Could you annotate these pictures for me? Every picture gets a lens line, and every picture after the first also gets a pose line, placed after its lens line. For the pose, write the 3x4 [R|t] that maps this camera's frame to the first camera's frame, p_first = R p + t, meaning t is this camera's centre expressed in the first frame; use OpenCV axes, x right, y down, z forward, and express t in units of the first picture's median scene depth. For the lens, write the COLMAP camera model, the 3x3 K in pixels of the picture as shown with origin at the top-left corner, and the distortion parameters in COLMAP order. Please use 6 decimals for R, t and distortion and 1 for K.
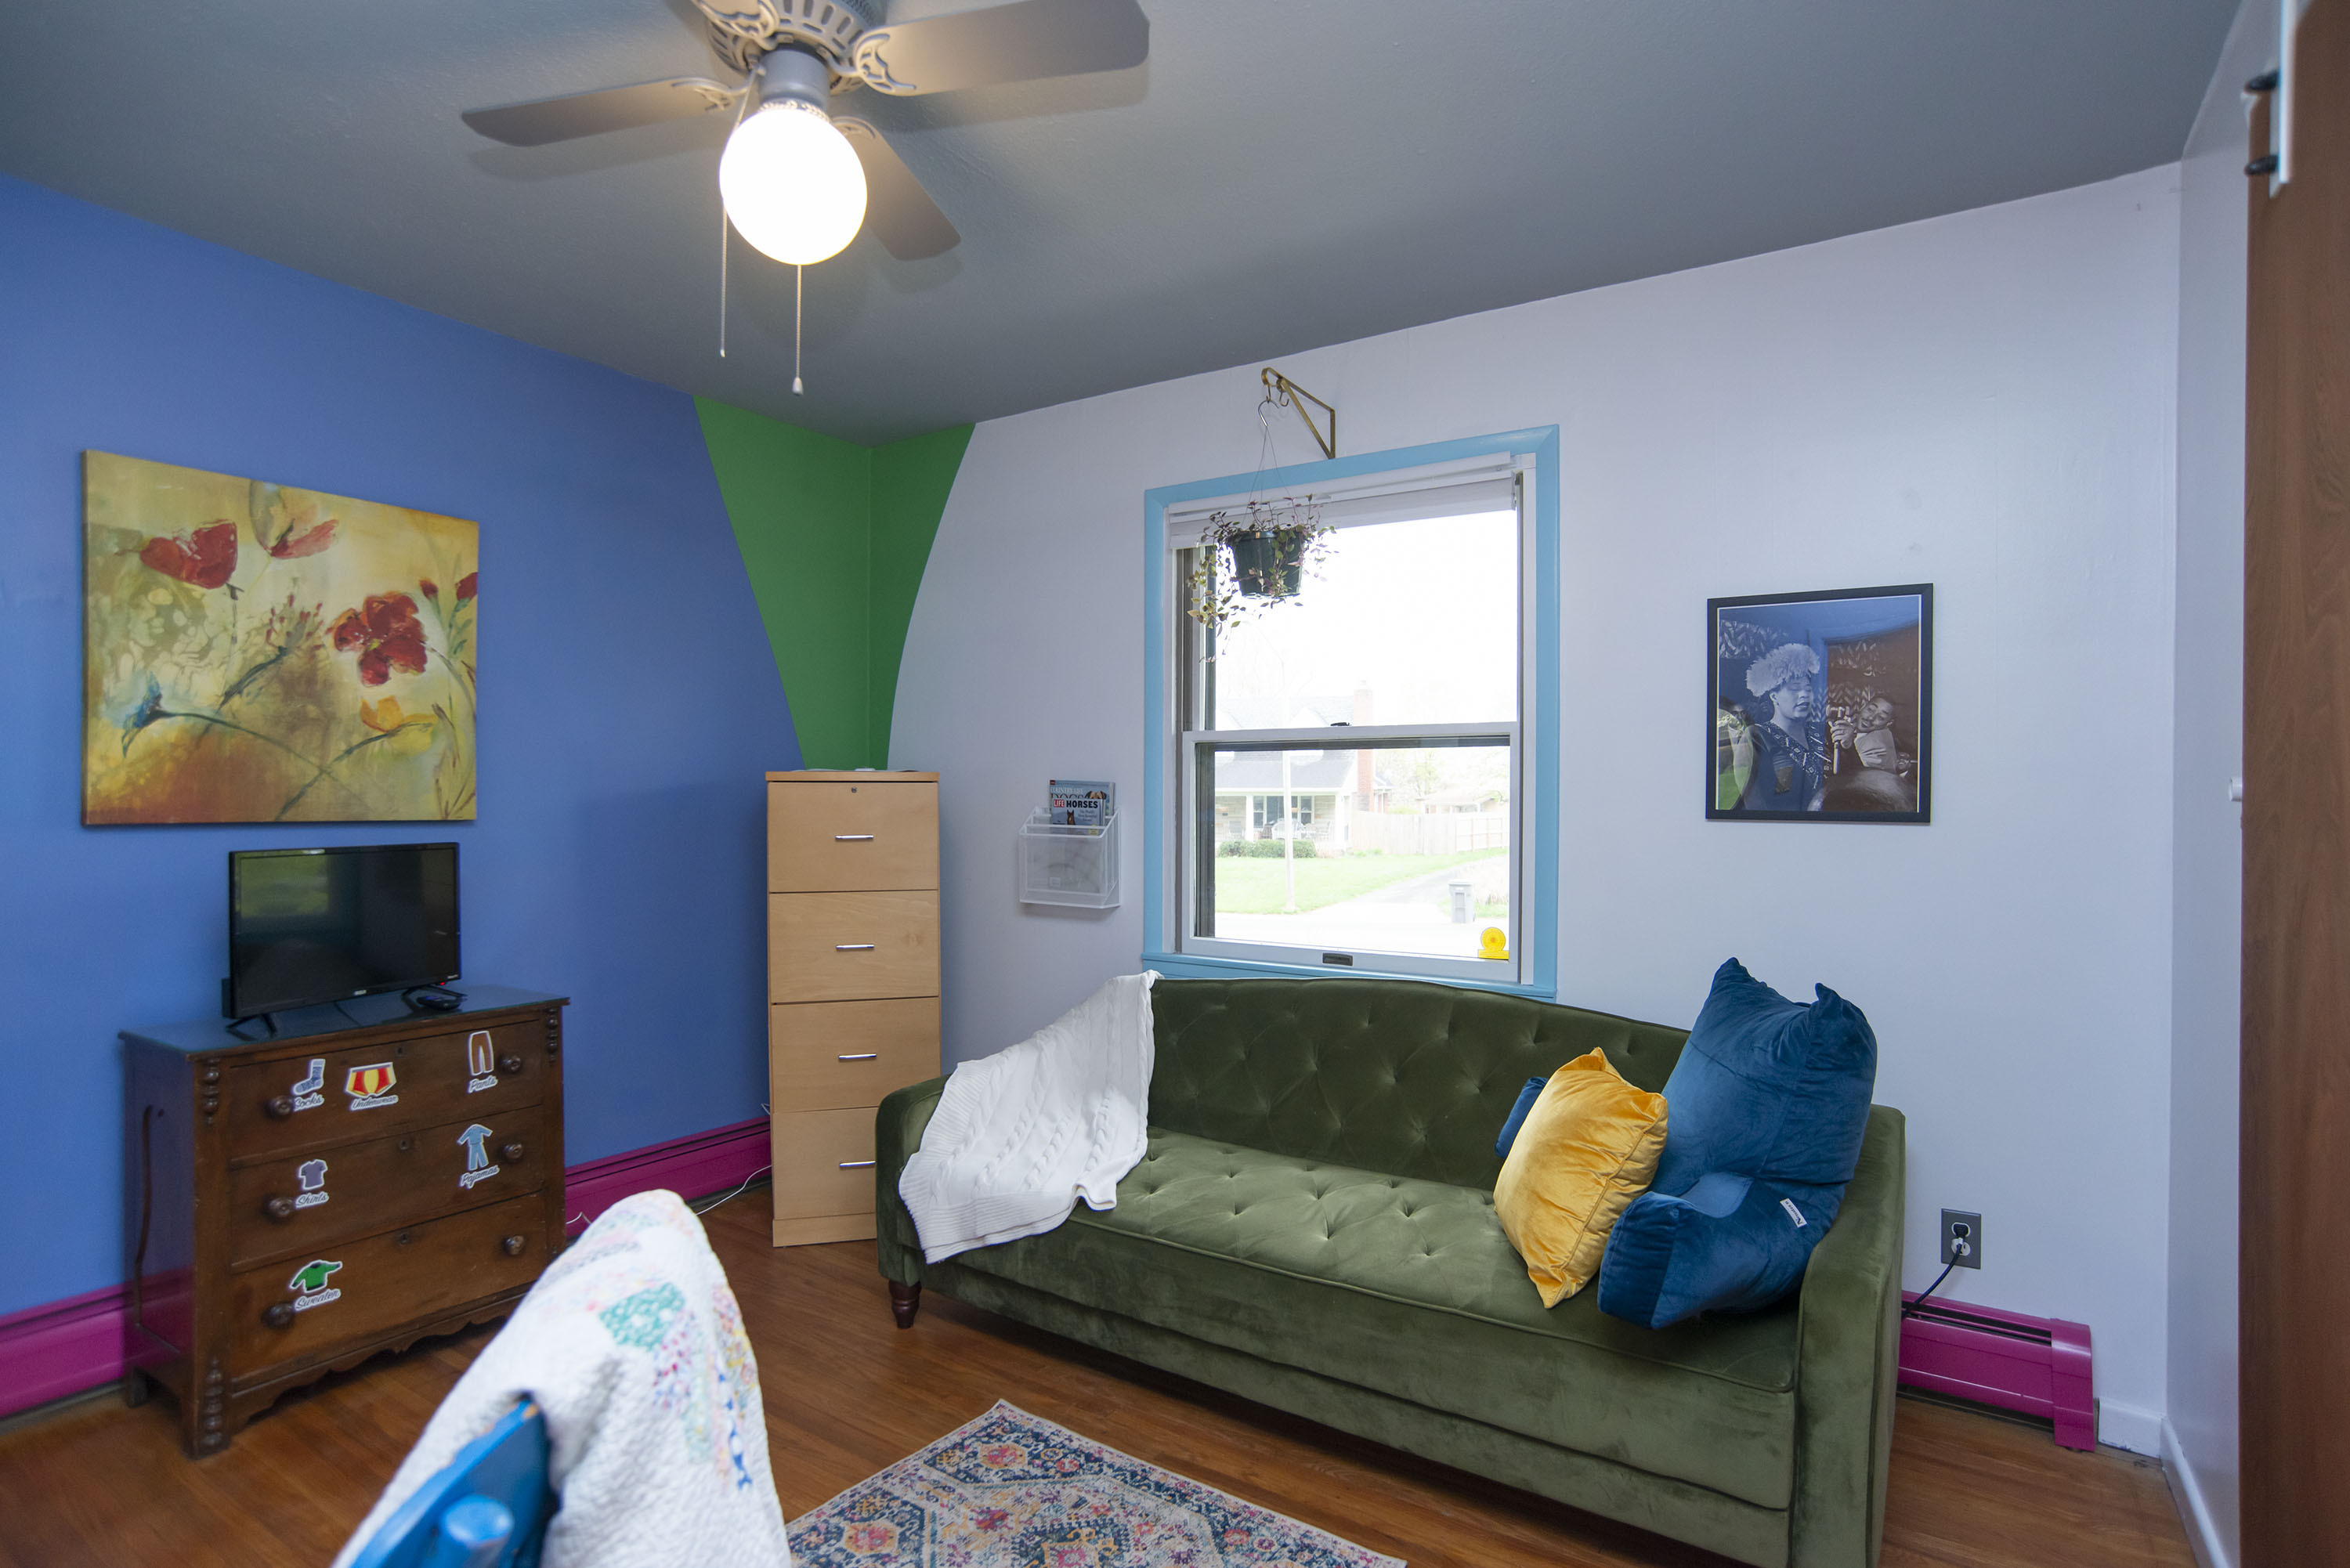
lens RADIAL K [[1187.3, 0, 1182.4], [0, 1187.3, 810.6], [0, 0, 1]] dist [-0.092216, 0.054133]
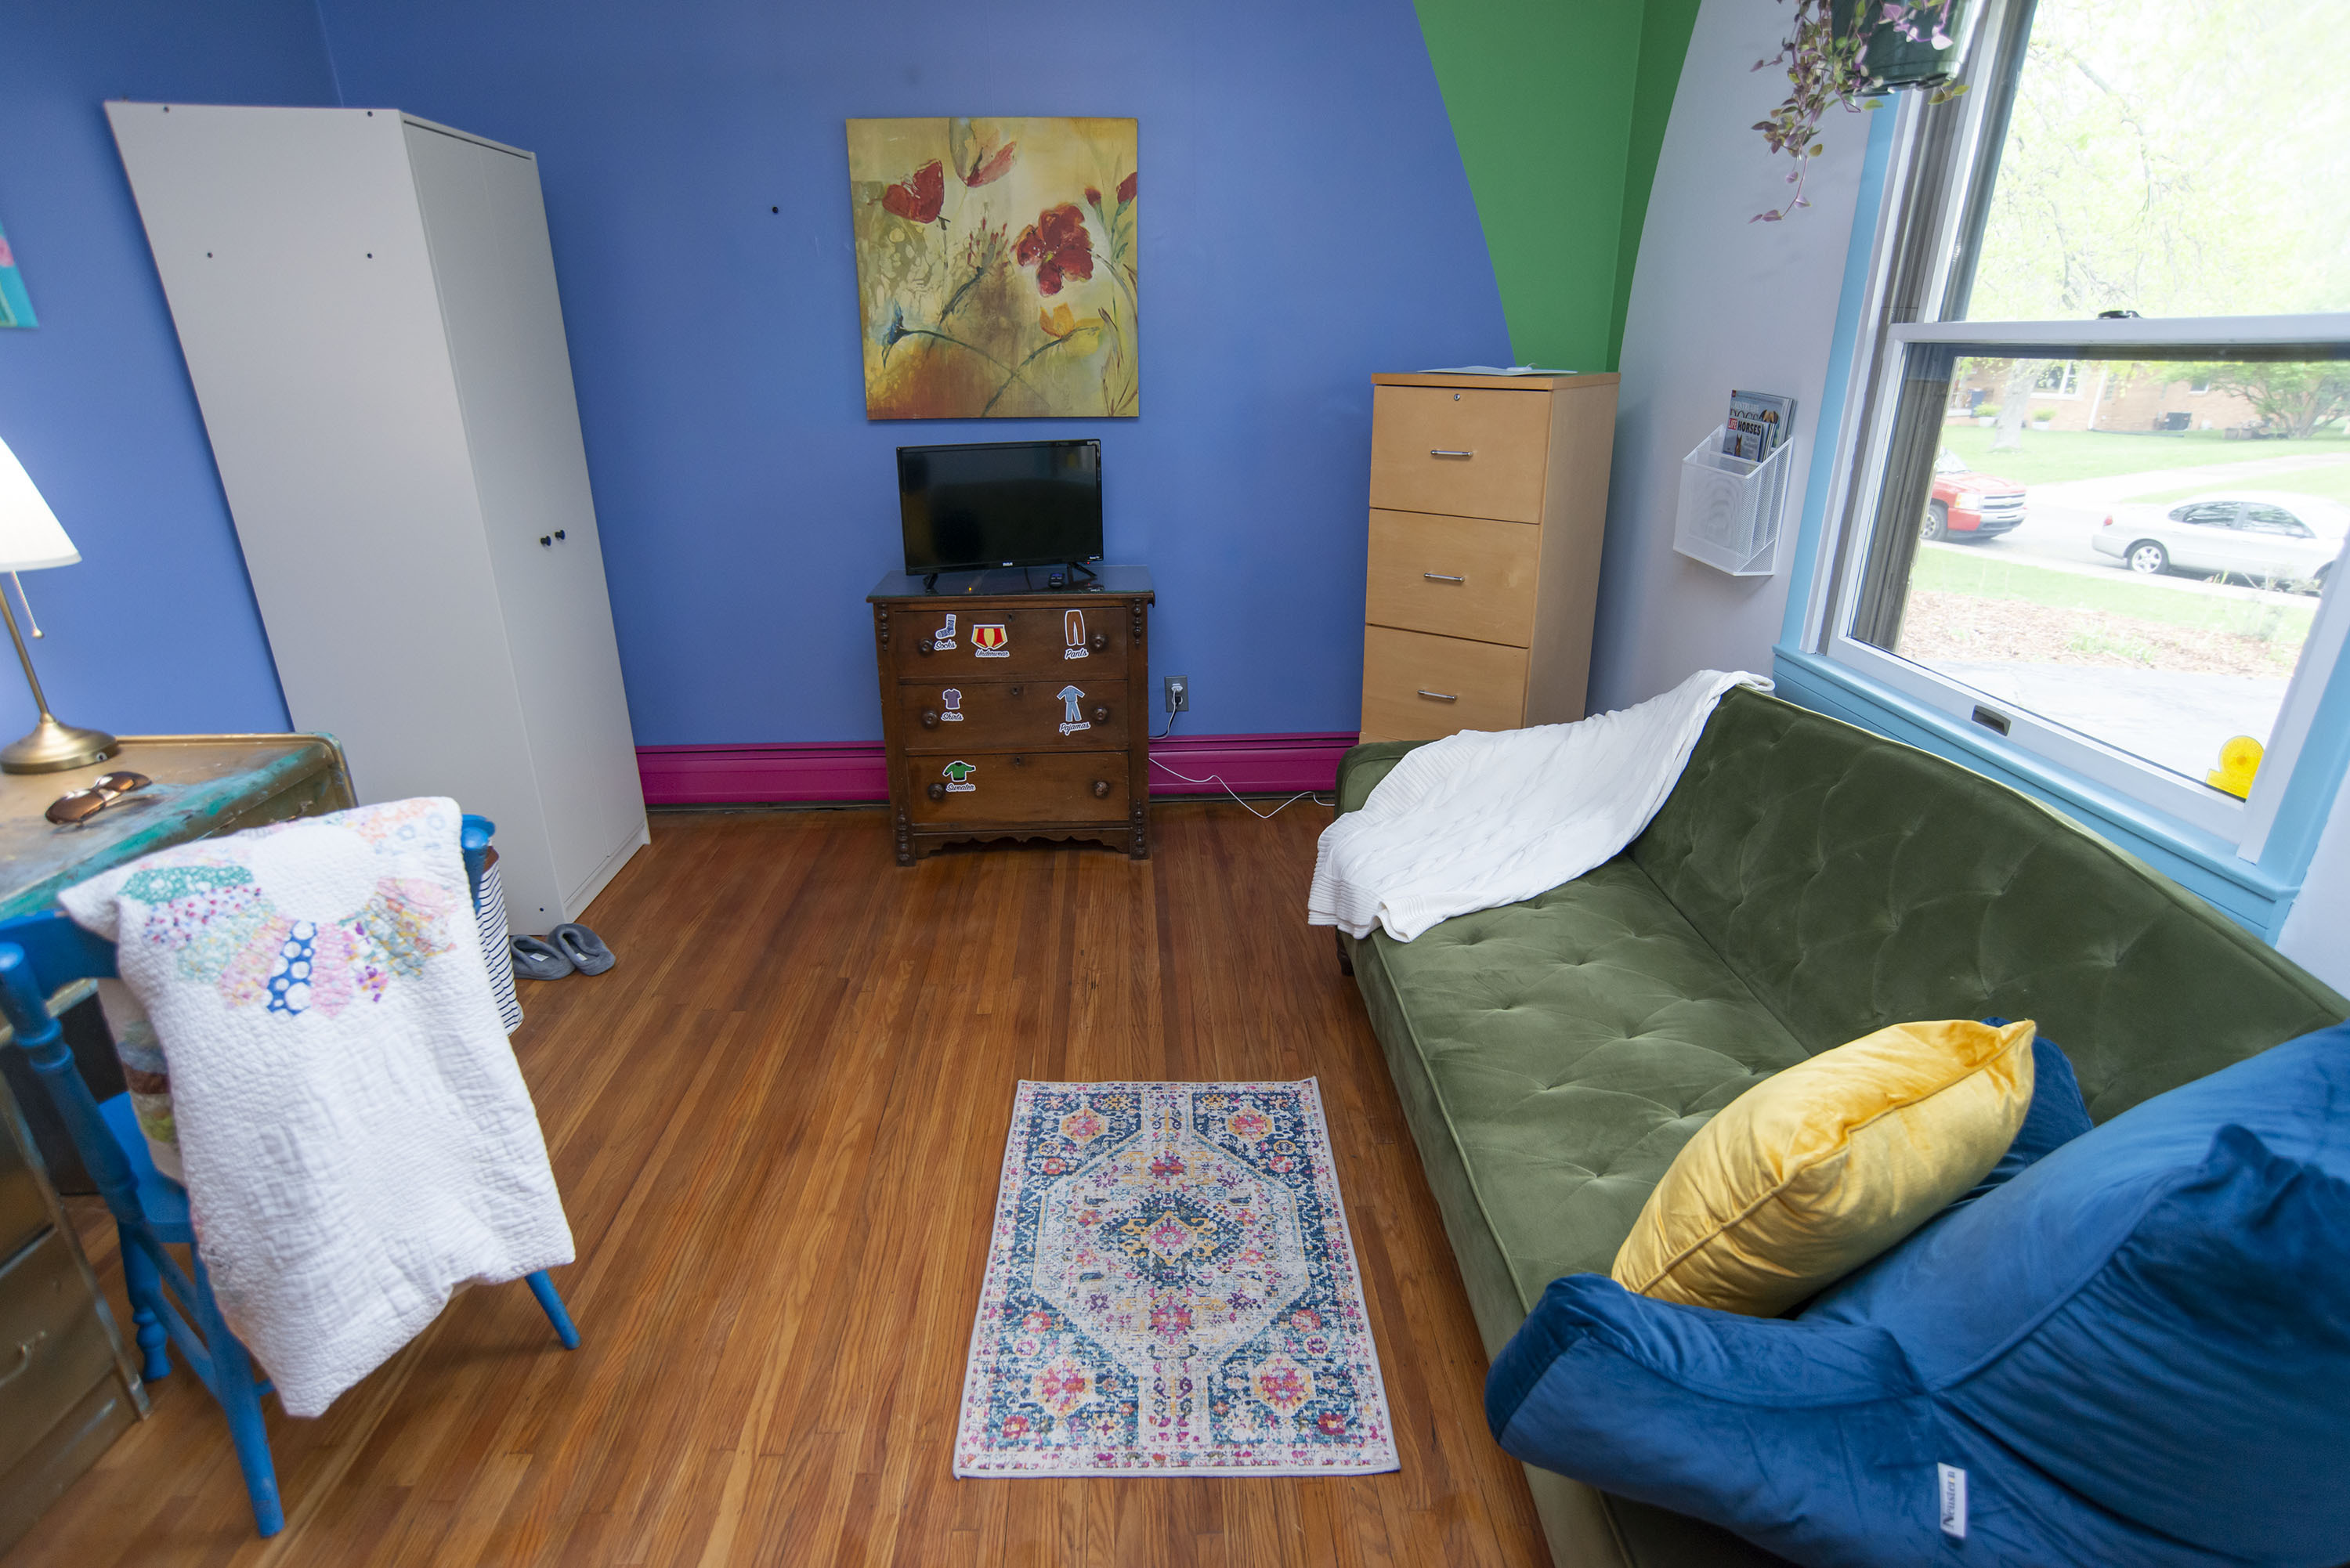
lens RADIAL K [[1187.3, 0, 1182.4], [0, 1187.3, 810.6], [0, 0, 1]] dist [-0.092216, 0.054133]
pose [[0.591239, 0.298168, -0.749355, 0.436993], [-0.005512, 0.930620, 0.365945, -0.062795], [0.806478, -0.212230, 0.551862, 0.390700]]
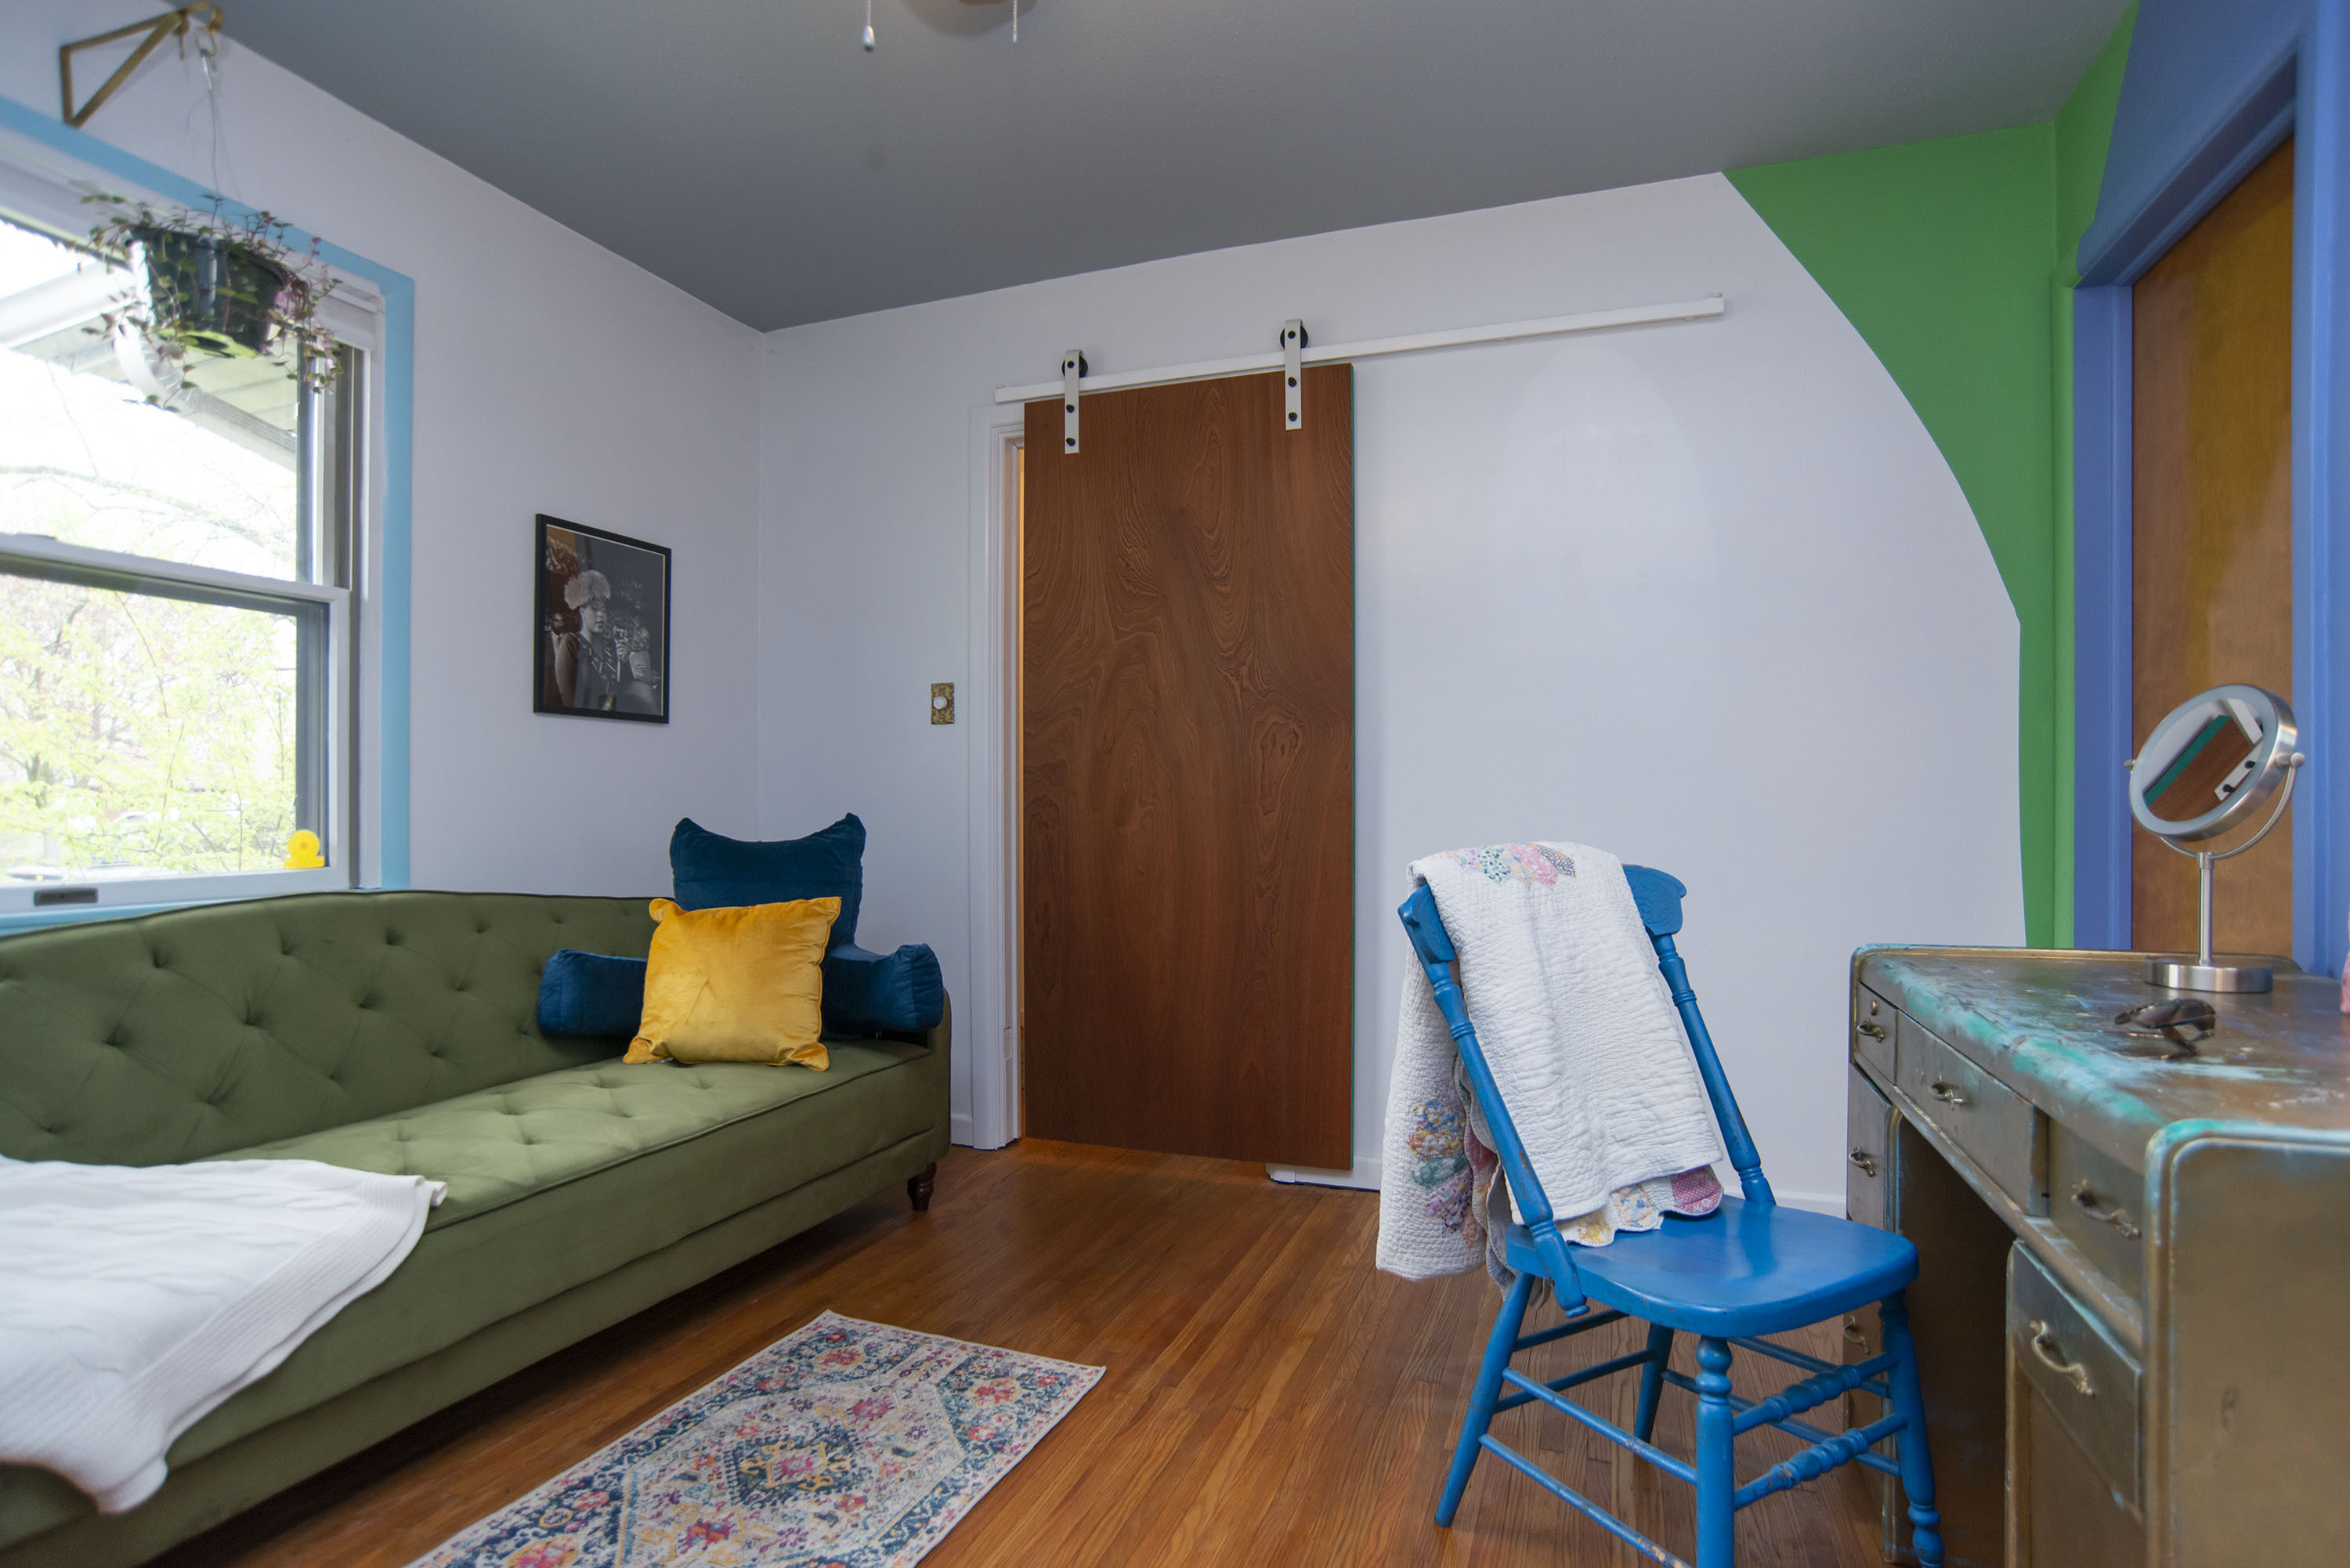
lens RADIAL K [[1187.3, 0, 1182.4], [0, 1187.3, 810.6], [0, 0, 1]] dist [-0.092216, 0.054133]
pose [[-0.230413, -0.007619, 0.973063, -0.785913], [0.012103, 0.999870, 0.010695, 0.099408], [-0.973018, 0.014241, -0.230291, 0.686467]]
